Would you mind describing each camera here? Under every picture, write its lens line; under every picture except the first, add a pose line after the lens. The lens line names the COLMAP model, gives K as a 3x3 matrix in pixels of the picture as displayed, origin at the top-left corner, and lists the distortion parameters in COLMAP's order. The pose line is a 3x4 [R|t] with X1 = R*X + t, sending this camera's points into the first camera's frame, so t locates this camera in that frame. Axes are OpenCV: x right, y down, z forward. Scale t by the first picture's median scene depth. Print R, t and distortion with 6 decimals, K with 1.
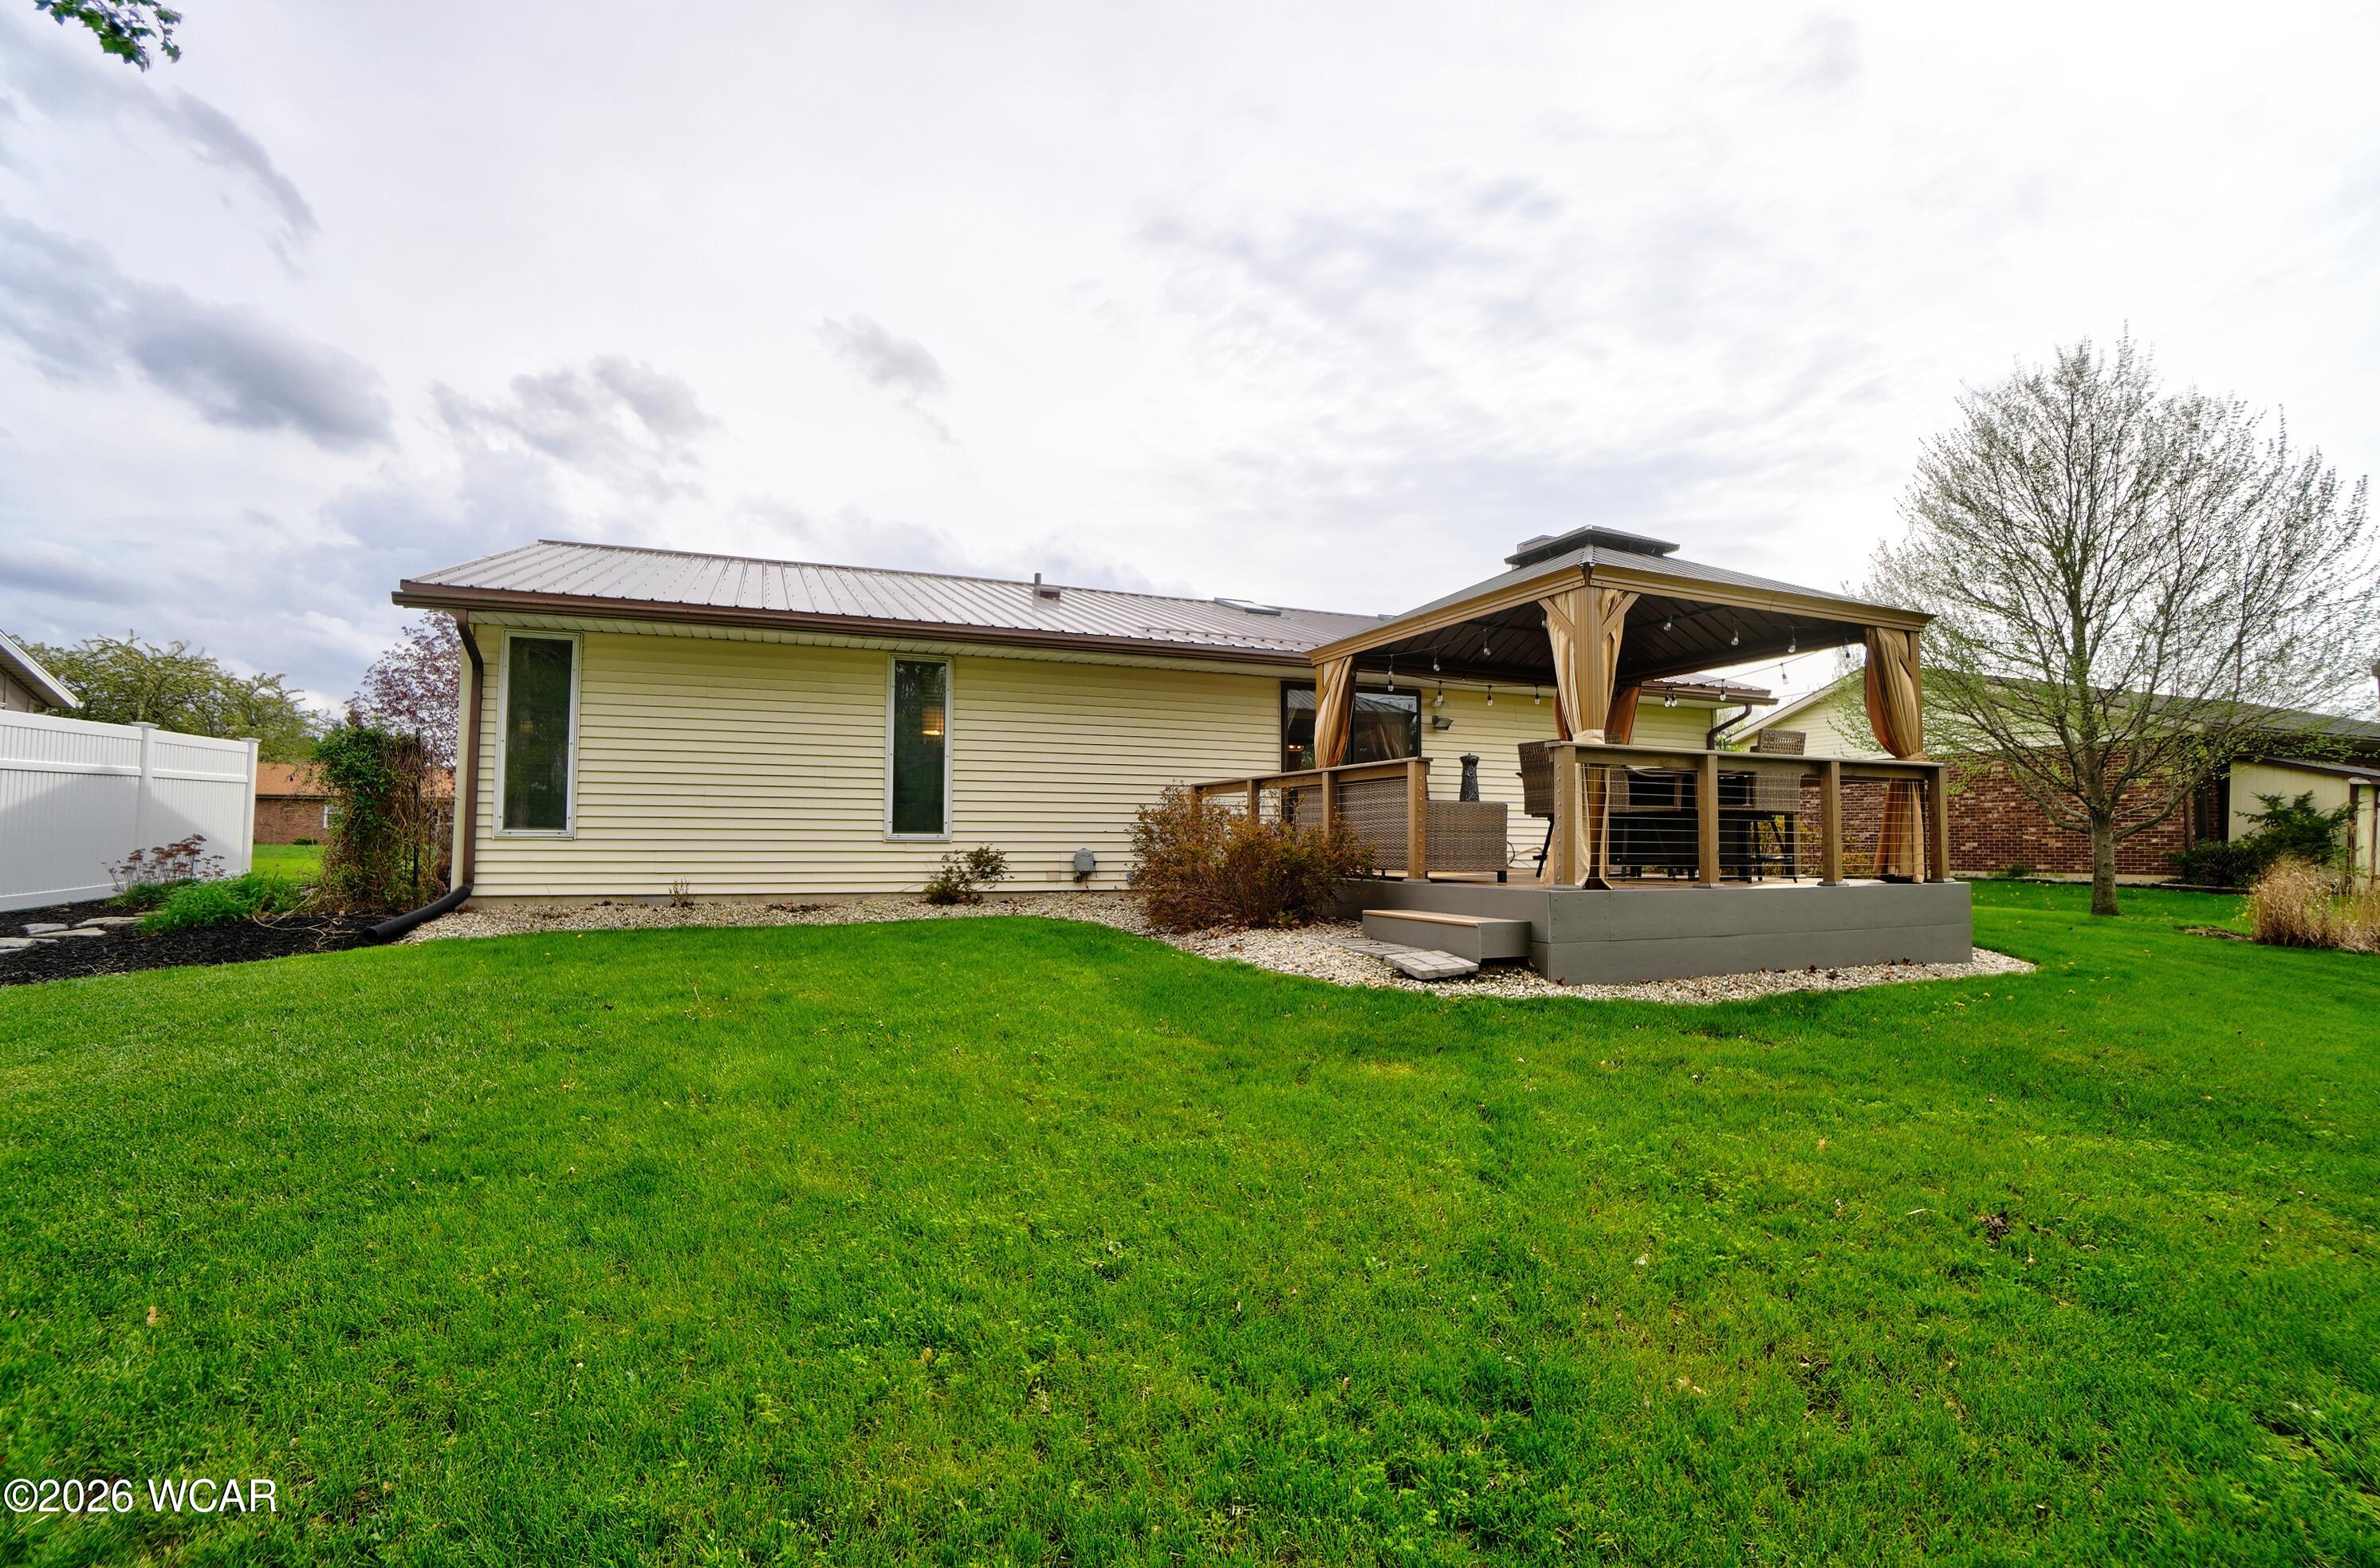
lens RADIAL K [[979.1, 0, 1190.0], [0, 979.1, 784.0], [0, 0, 1]] dist [-0.010647, 0.000041]
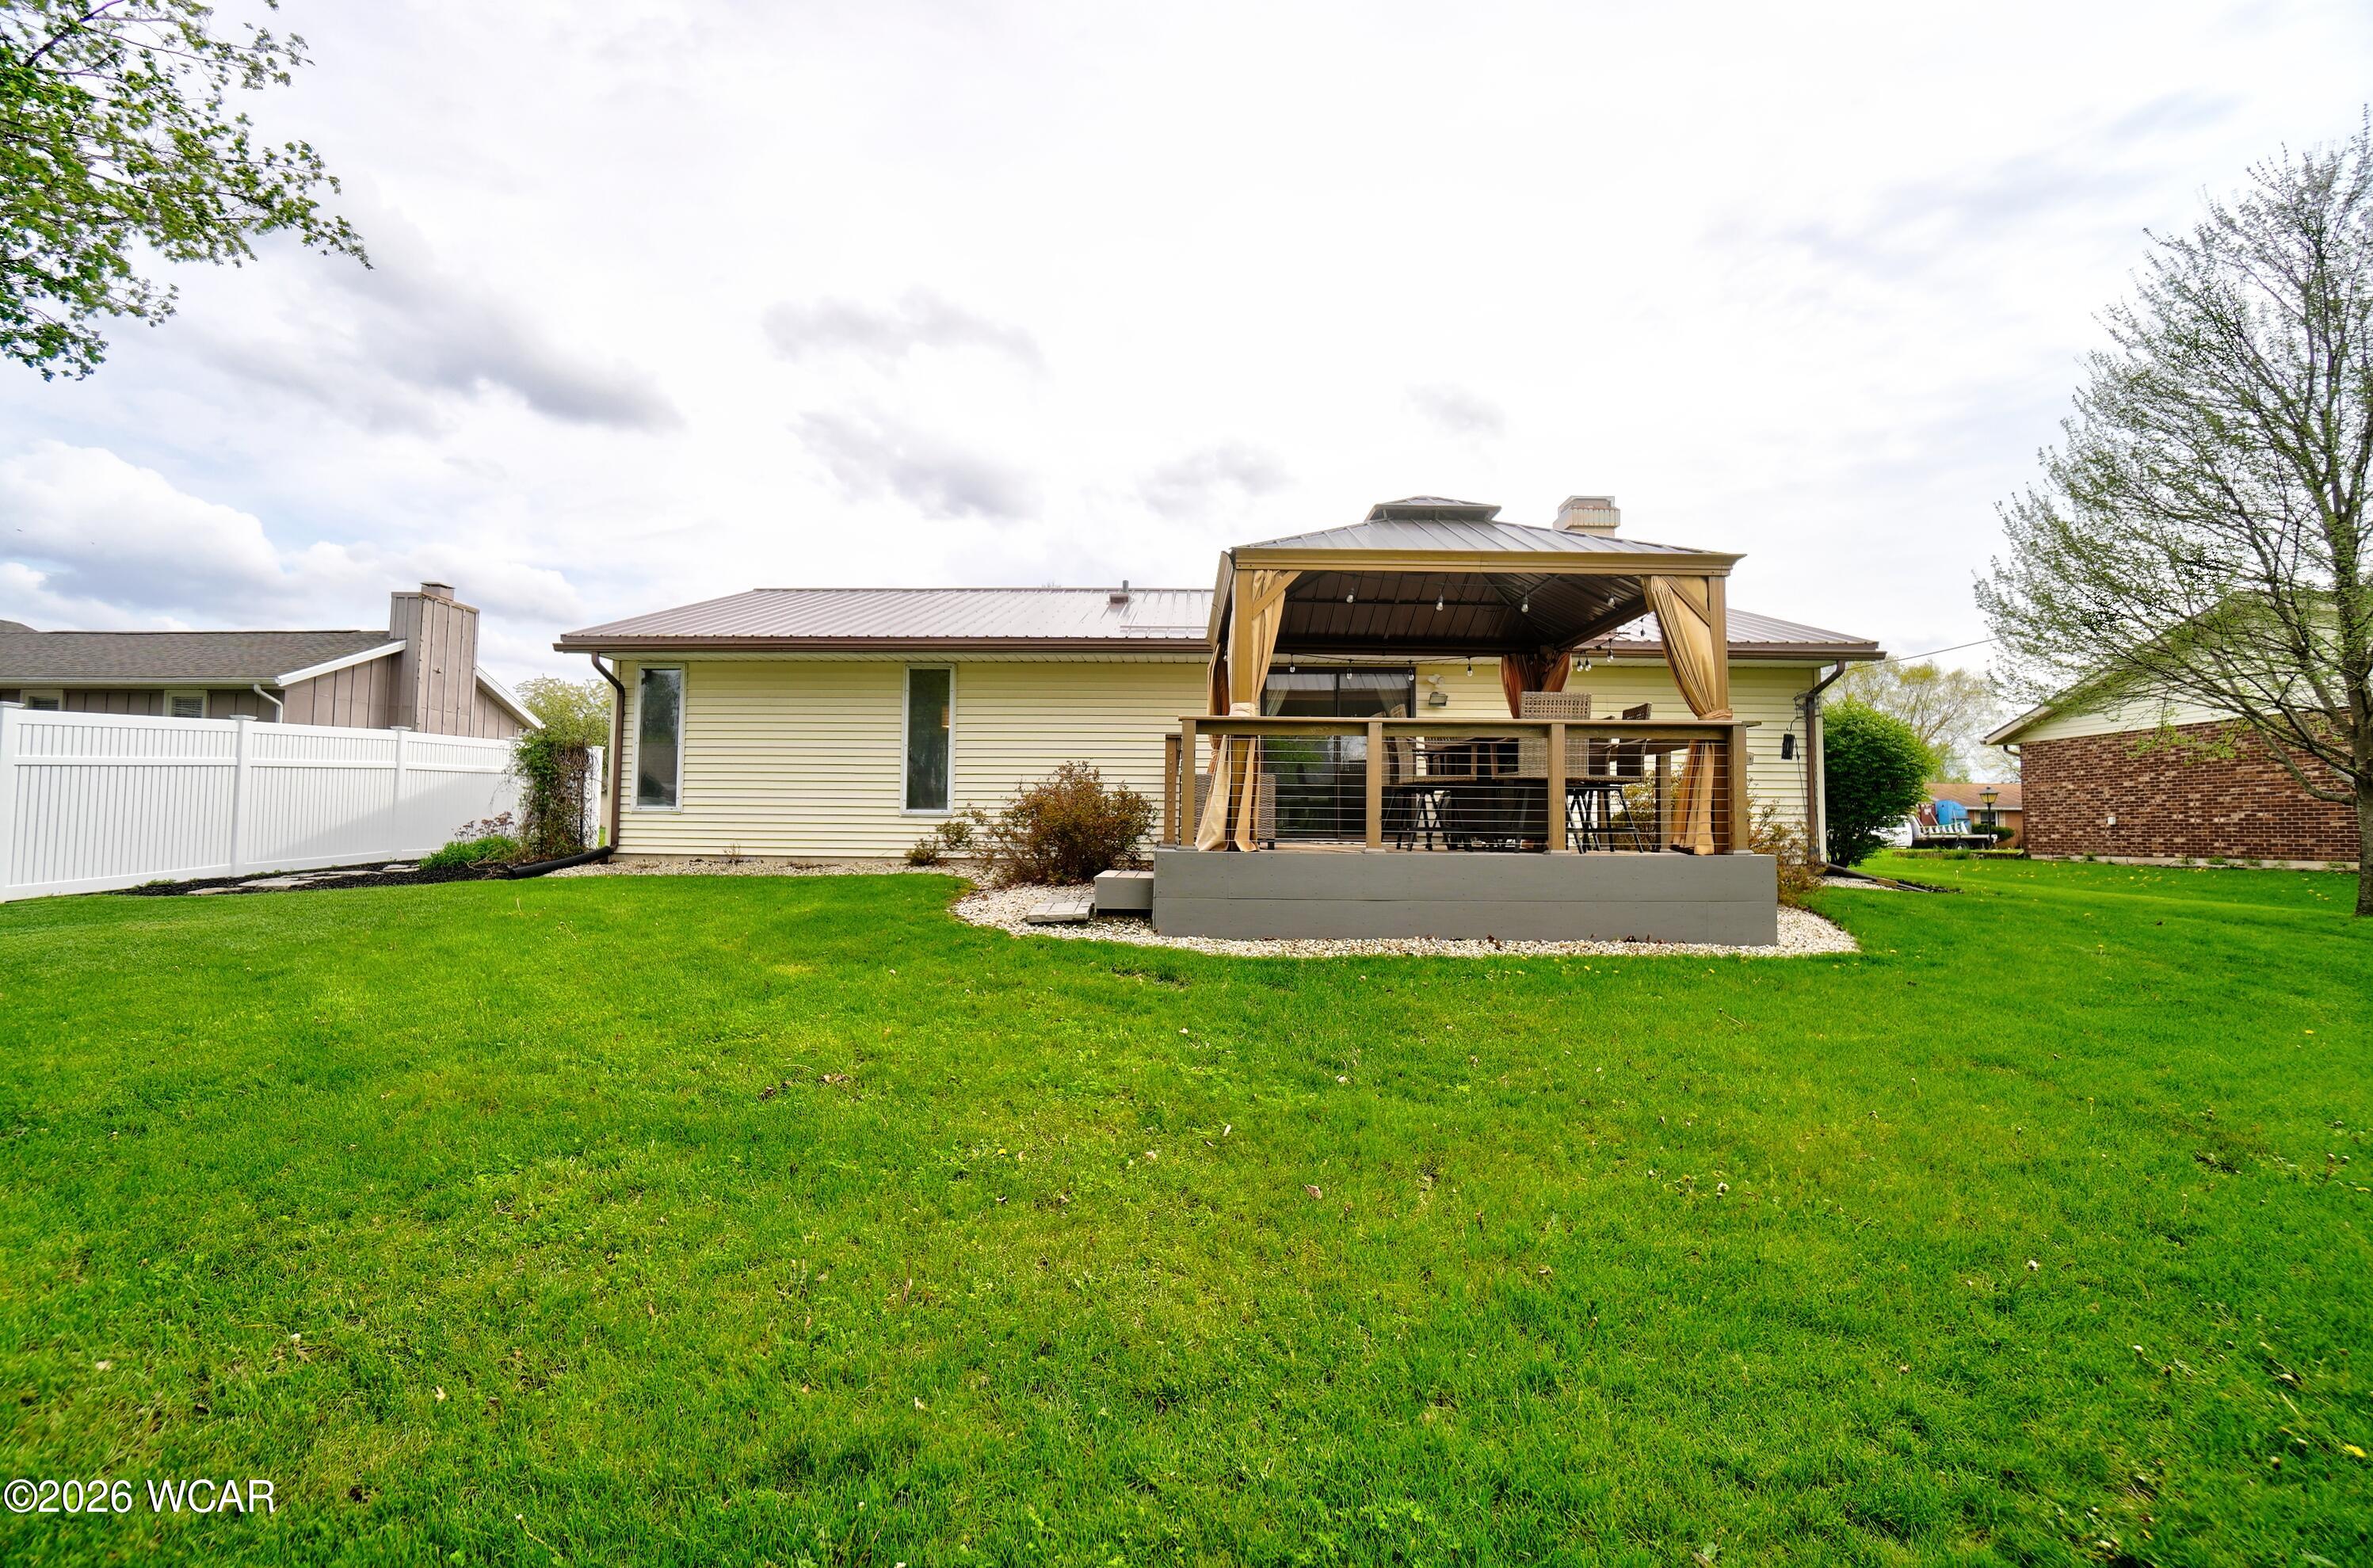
lens RADIAL K [[969.0, 0, 1186.5], [0, 969.0, 784.0], [0, 0, 1]] dist [-0.013532, -0.000008]
pose [[0.930256, -0.012999, -0.366681, 0.542888], [0.016521, 0.999843, 0.006470, 0.018668], [0.366539, -0.012077, 0.930324, -0.004355]]
